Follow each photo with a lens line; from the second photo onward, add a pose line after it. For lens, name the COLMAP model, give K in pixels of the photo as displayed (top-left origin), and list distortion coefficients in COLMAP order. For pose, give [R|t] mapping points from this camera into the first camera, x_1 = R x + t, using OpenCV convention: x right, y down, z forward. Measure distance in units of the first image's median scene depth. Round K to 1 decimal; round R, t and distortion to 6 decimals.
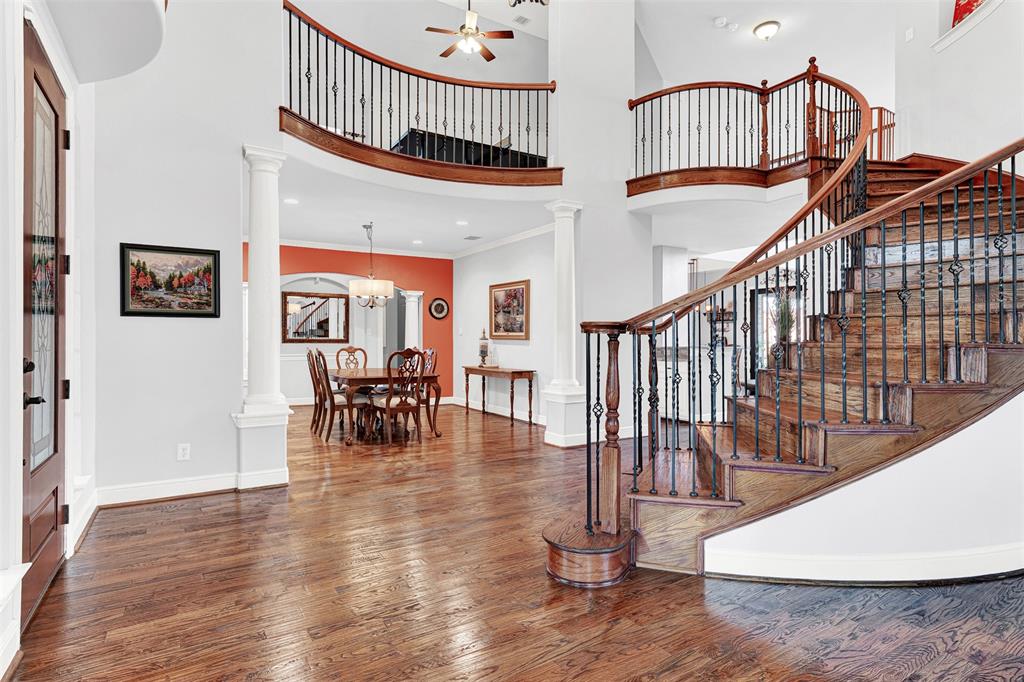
lens RADIAL K [[530.9, 0, 510.9], [0, 530.9, 343.7], [0, 0, 1]] dist [0.004330, 0.000769]
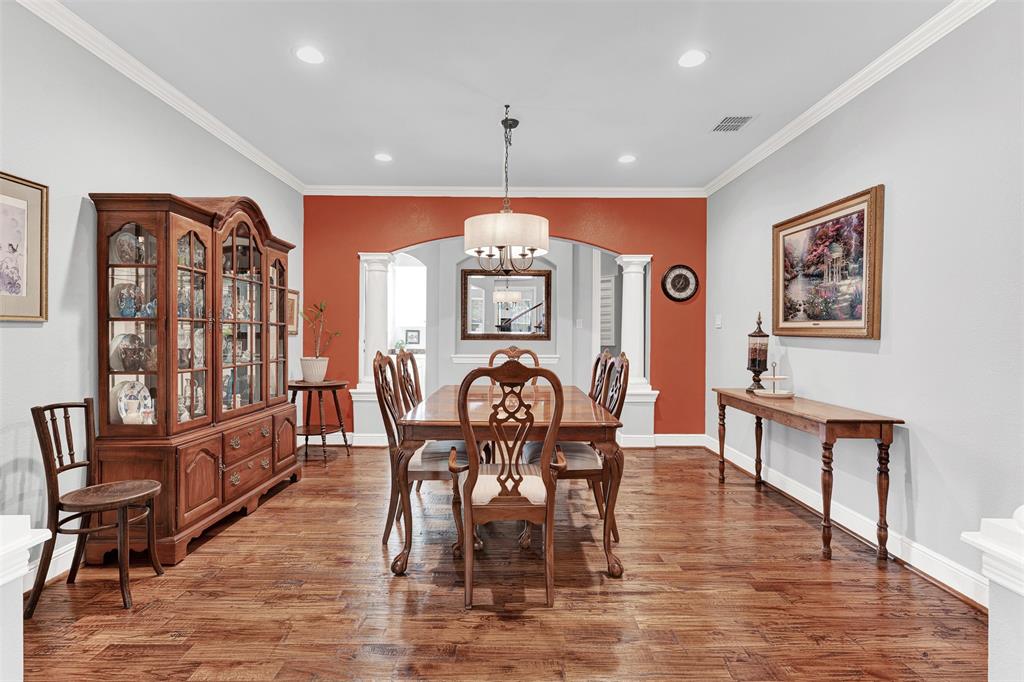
lens RADIAL K [[530.9, 0, 496.5], [0, 530.9, 337.1], [0, 0, 1]] dist [0.004330, 0.000769]
pose [[0.853027, 0.006663, -0.521824, -0.001982], [-0.008281, 0.999965, -0.000769, -0.005377], [0.521801, 0.004977, 0.853053, 0.482947]]
